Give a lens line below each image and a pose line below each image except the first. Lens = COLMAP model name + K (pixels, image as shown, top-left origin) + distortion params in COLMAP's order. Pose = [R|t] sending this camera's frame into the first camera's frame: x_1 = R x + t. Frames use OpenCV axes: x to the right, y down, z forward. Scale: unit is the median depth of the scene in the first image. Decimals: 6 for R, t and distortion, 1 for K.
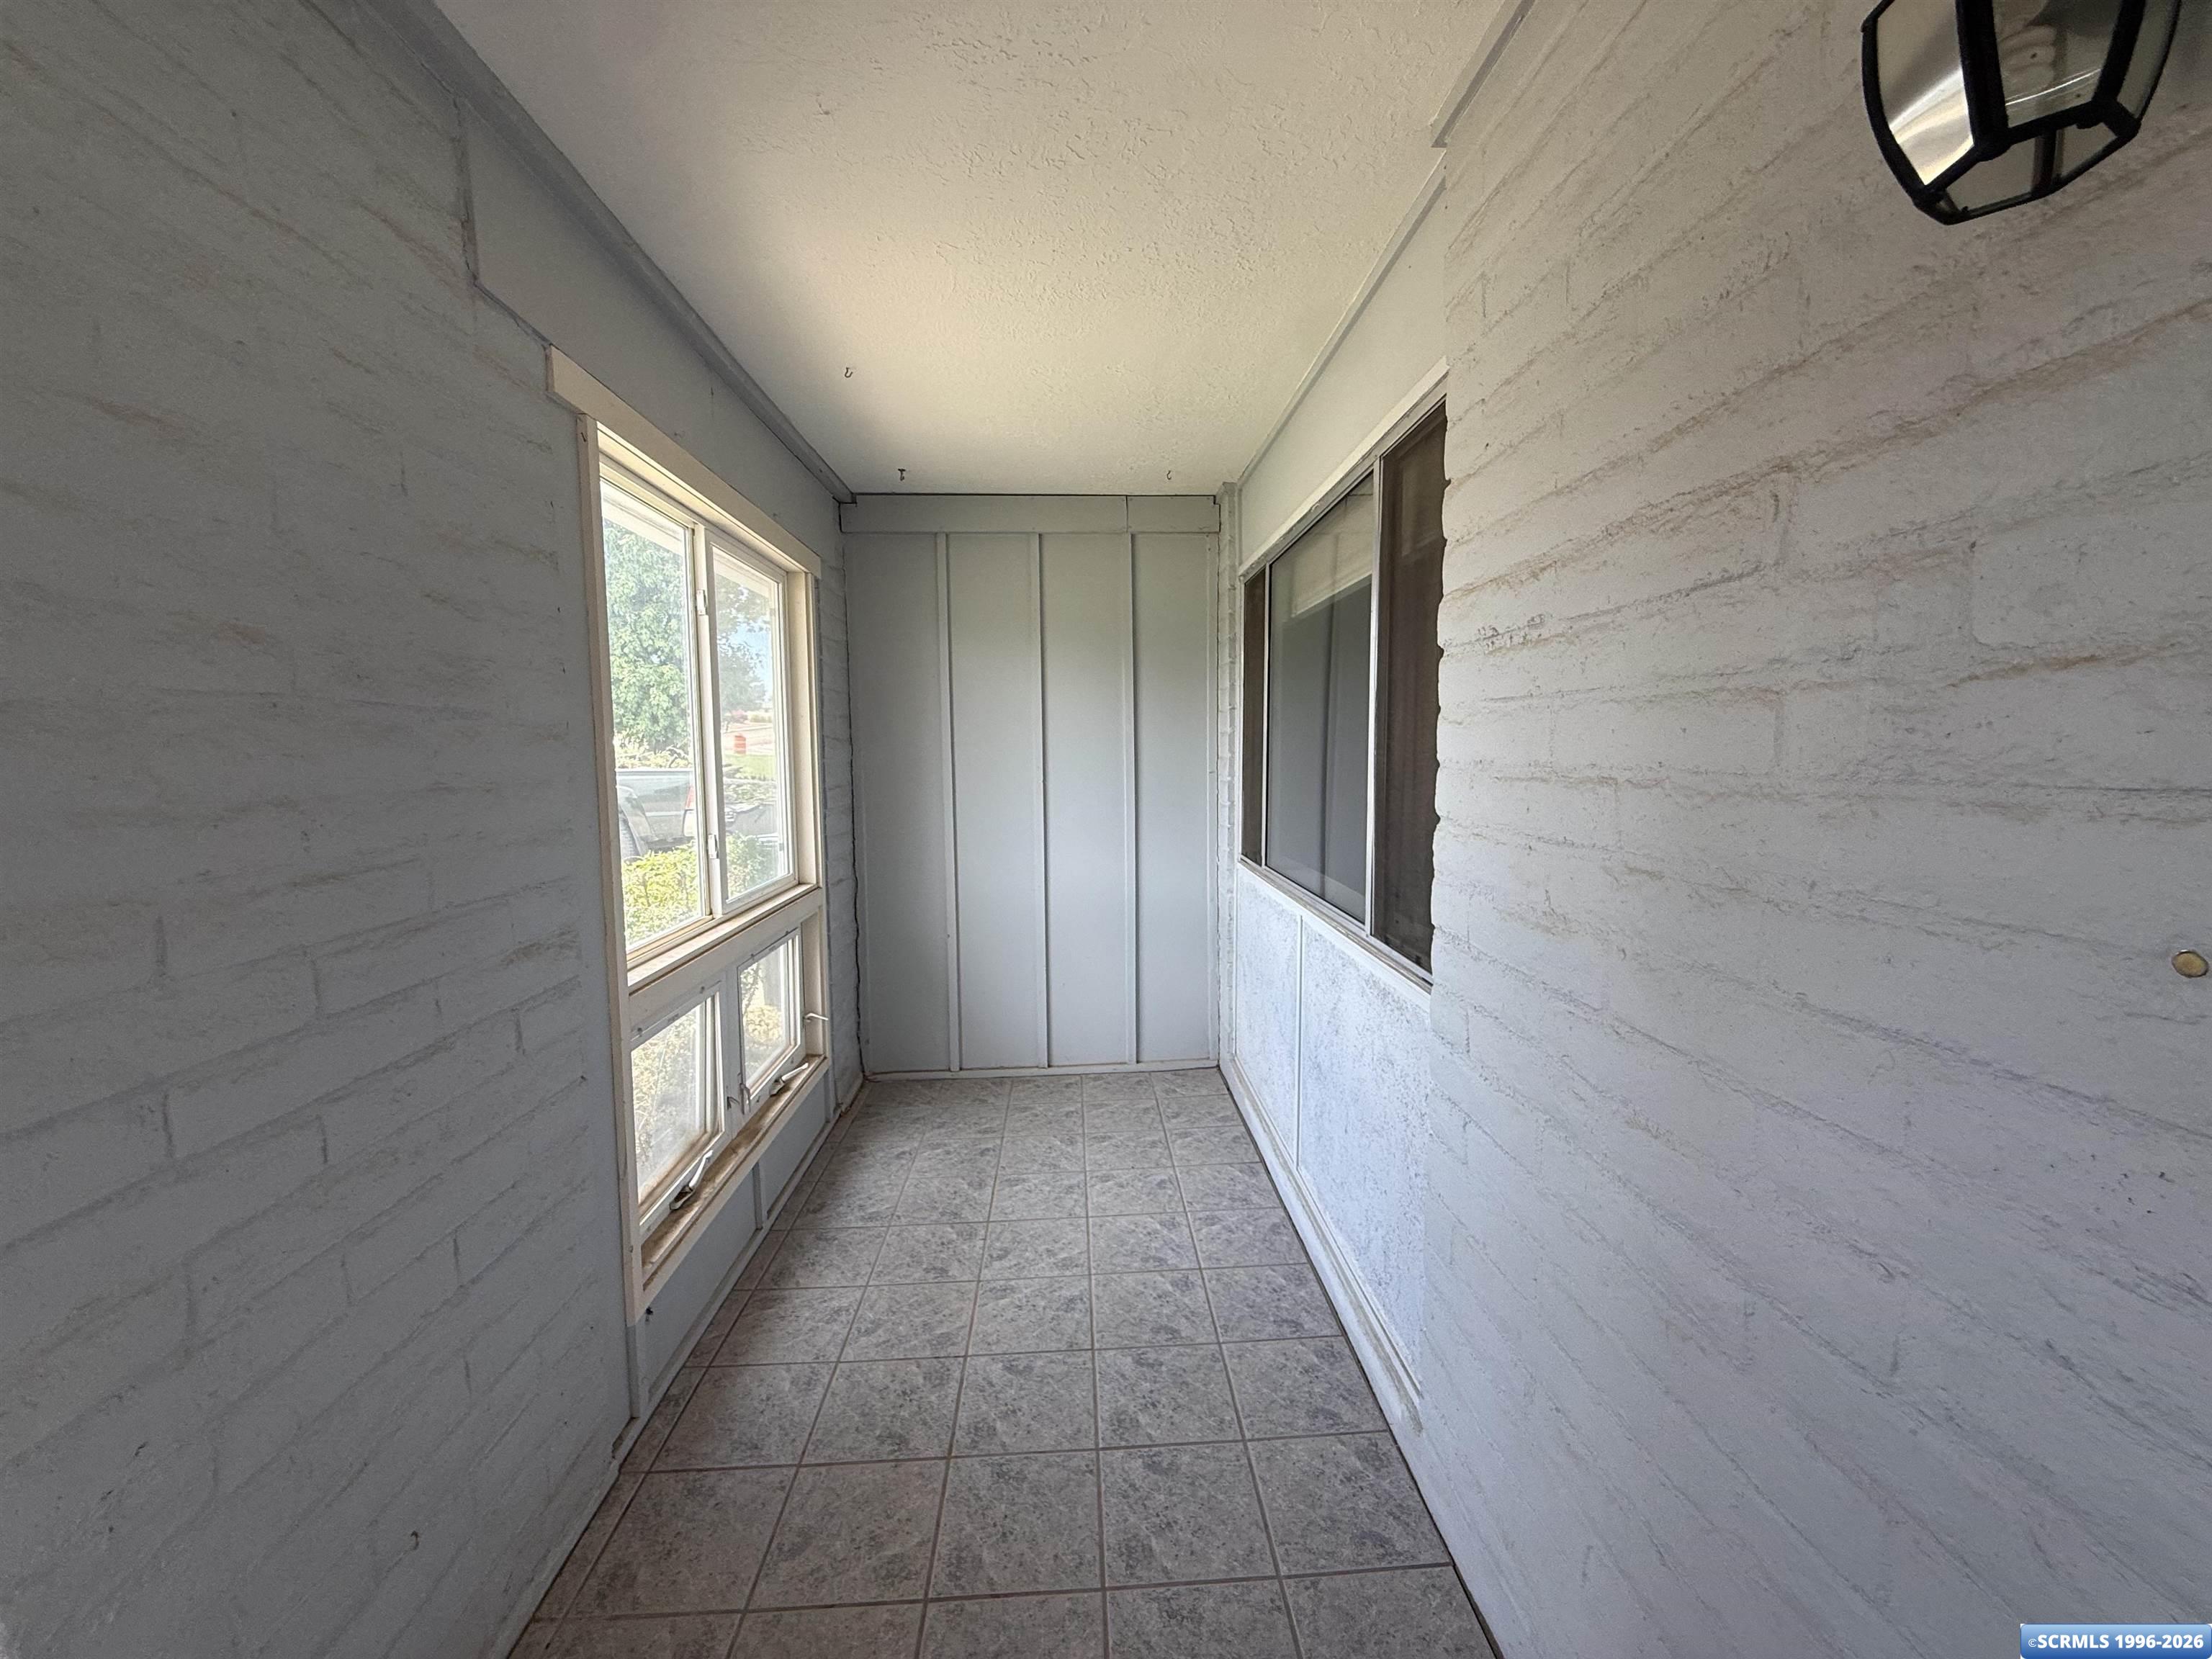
lens RADIAL K [[881.2, 0, 1100.5], [0, 881.2, 828.7], [0, 0, 1]] dist [-0.002304, -0.000058]
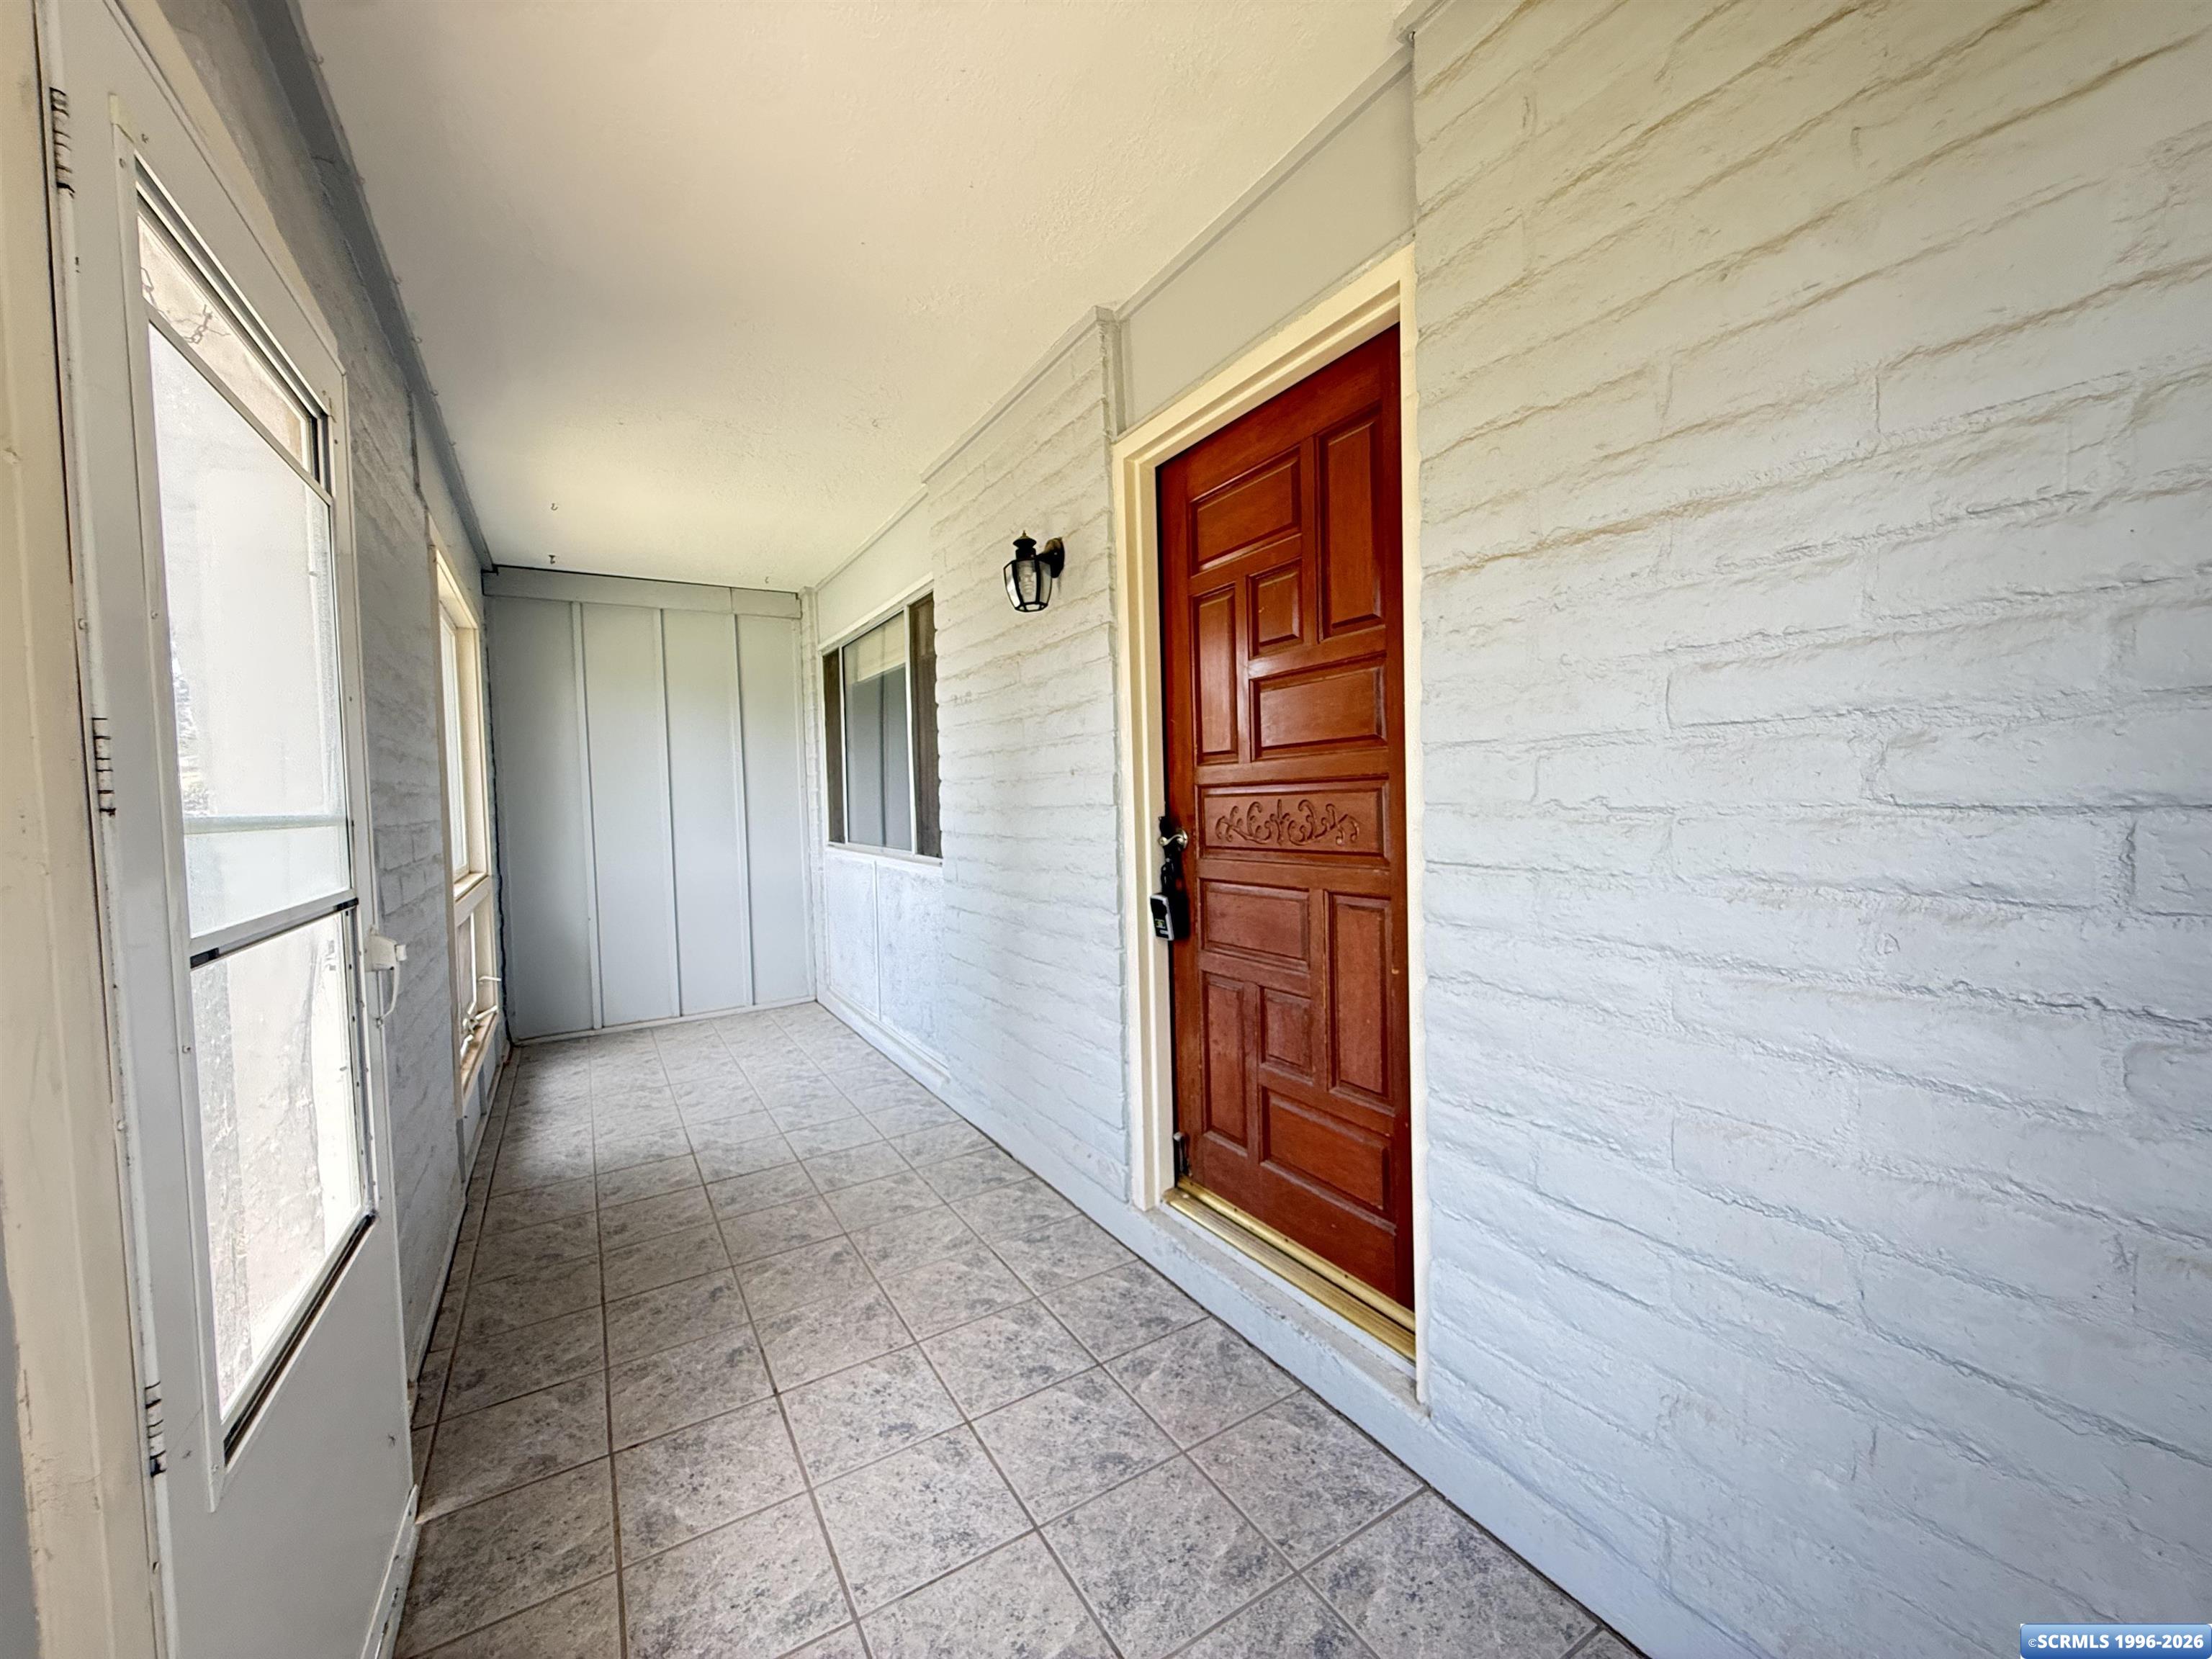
lens RADIAL K [[881.2, 0, 1100.5], [0, 881.2, 828.7], [0, 0, 1]] dist [-0.002304, -0.000058]
pose [[0.877748, -0.032377, 0.478027, -0.197966], [0.061001, 0.997146, -0.044474, 0.143329], [-0.475223, 0.068197, 0.877218, -0.687349]]
